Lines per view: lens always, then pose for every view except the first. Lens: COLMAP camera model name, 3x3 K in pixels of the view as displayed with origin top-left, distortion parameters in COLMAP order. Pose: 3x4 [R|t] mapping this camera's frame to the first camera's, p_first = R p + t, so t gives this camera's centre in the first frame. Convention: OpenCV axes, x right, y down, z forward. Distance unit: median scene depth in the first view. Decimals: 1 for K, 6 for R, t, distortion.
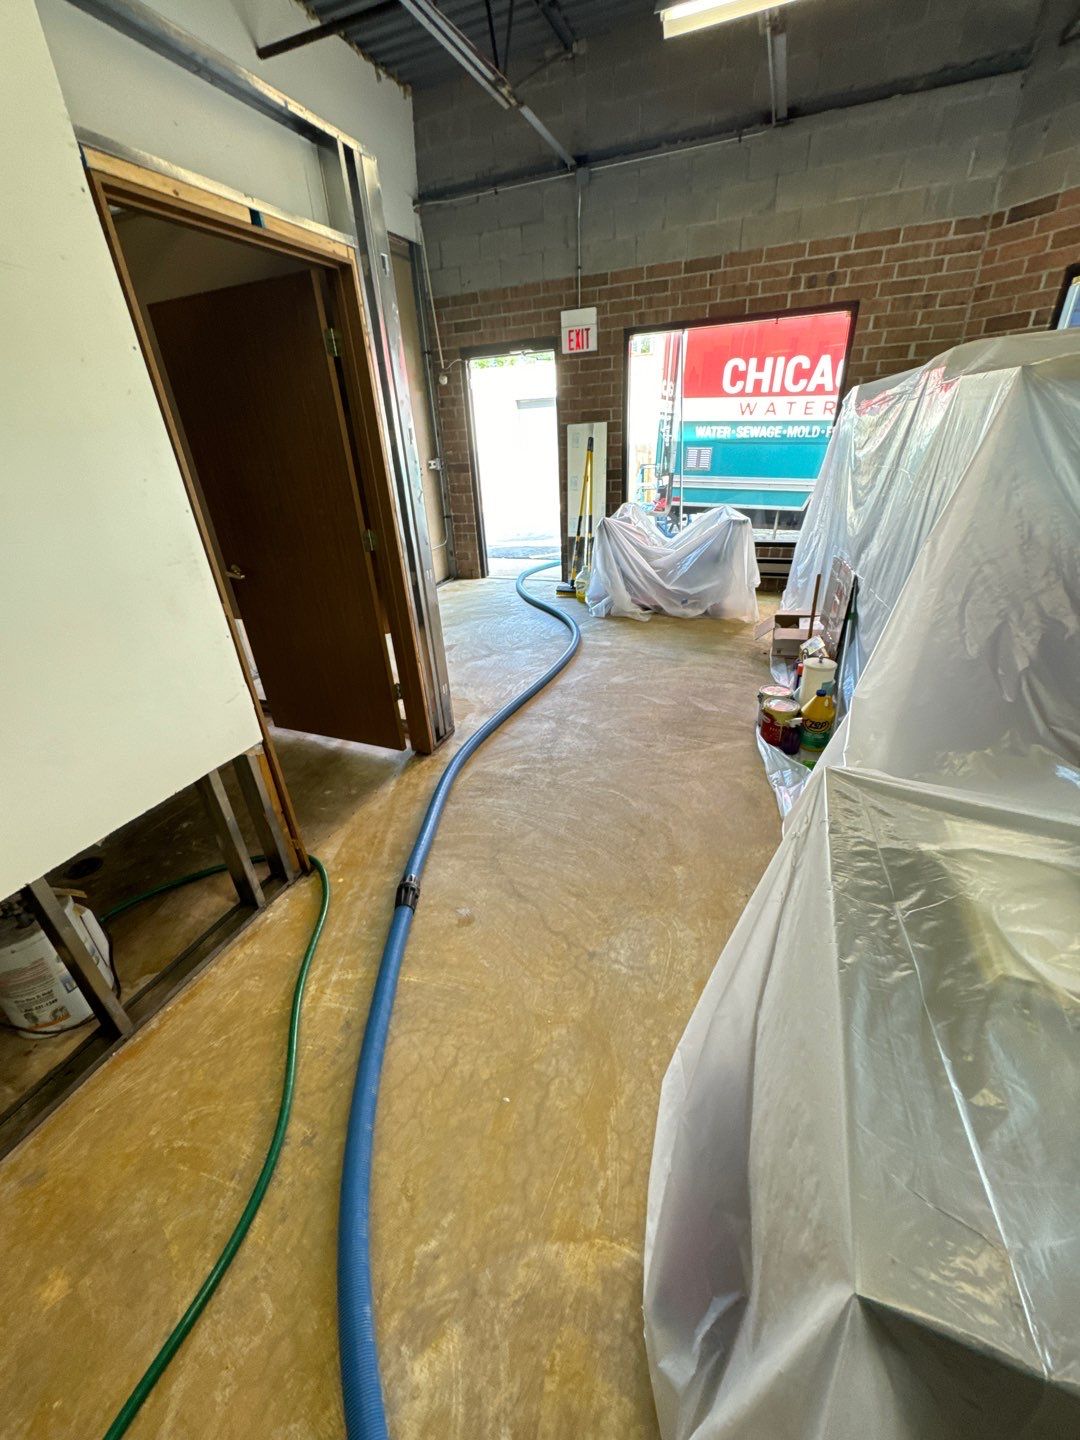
lens RADIAL K [[578.7, 0, 535.4], [0, 578.7, 707.3], [0, 0, 1]] dist [-0.001667, -0.000772]
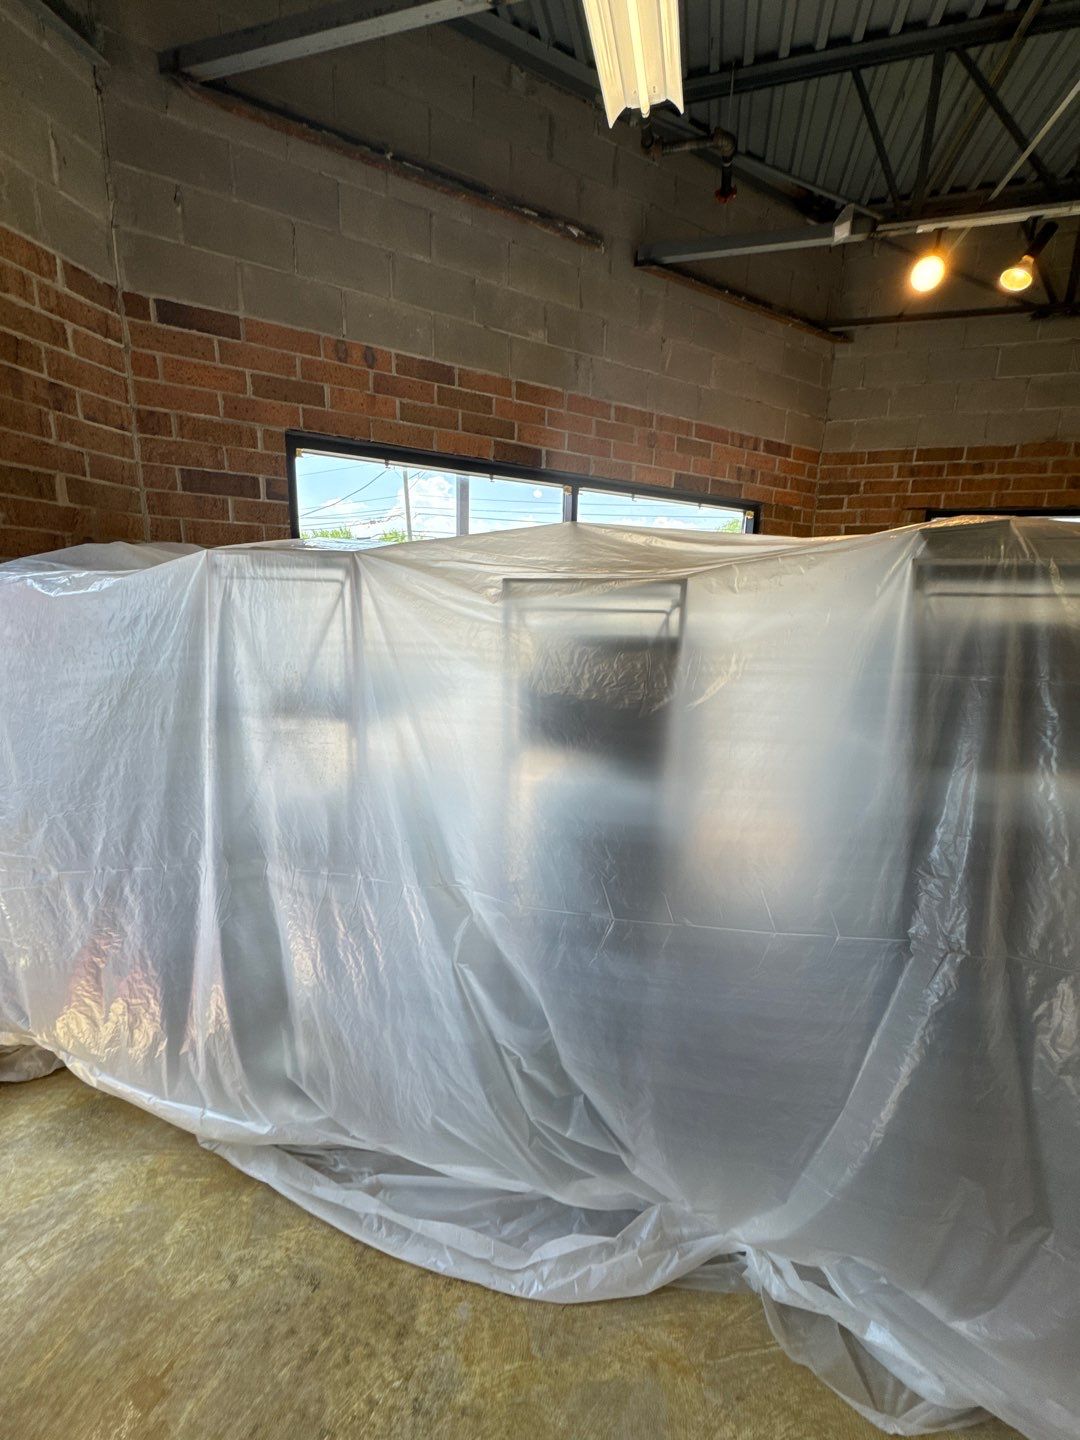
lens RADIAL K [[578.7, 0, 546.9], [0, 578.7, 724.9], [0, 0, 1]] dist [-0.001667, -0.000772]
pose [[-0.179971, -0.157124, 0.971042, 0.096679], [0.422635, 0.879050, 0.220569, -0.378383], [-0.888251, 0.450092, -0.091798, 0.762499]]
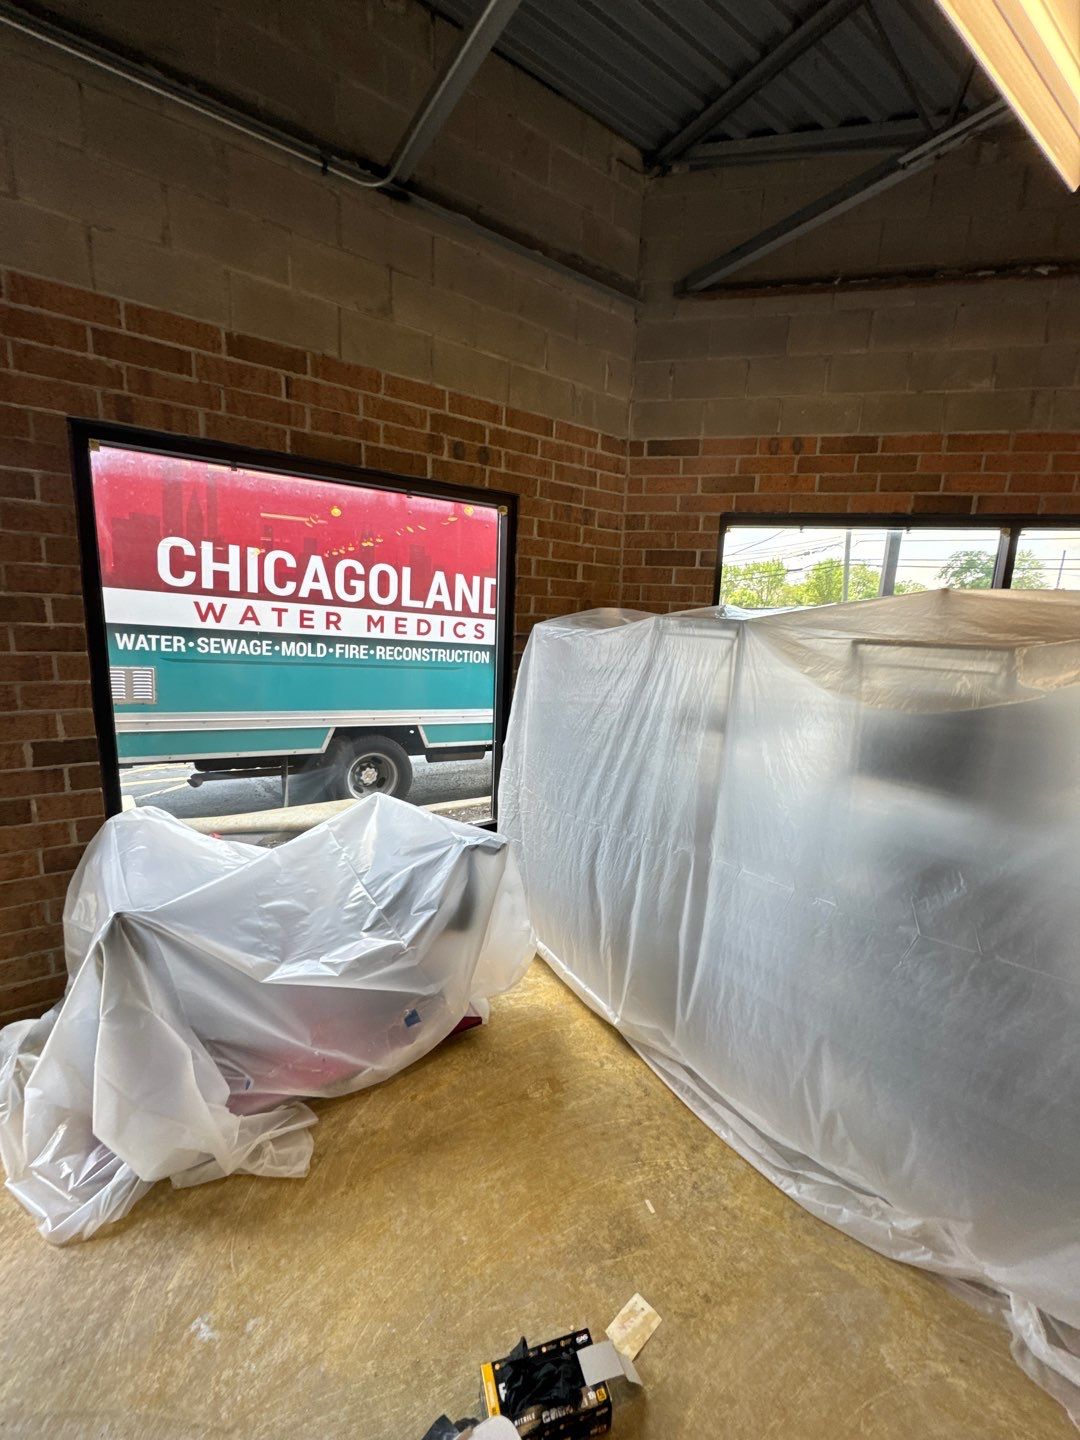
lens RADIAL K [[607.7, 0, 536.6], [0, 607.7, 714.1], [0, 0, 1]] dist [0.009553, -0.000380]
pose [[0.490579, -0.068463, 0.868703, -0.076584], [0.327876, 0.938150, -0.111224, -0.364959], [-0.807360, 0.339392, 0.482684, 0.708457]]
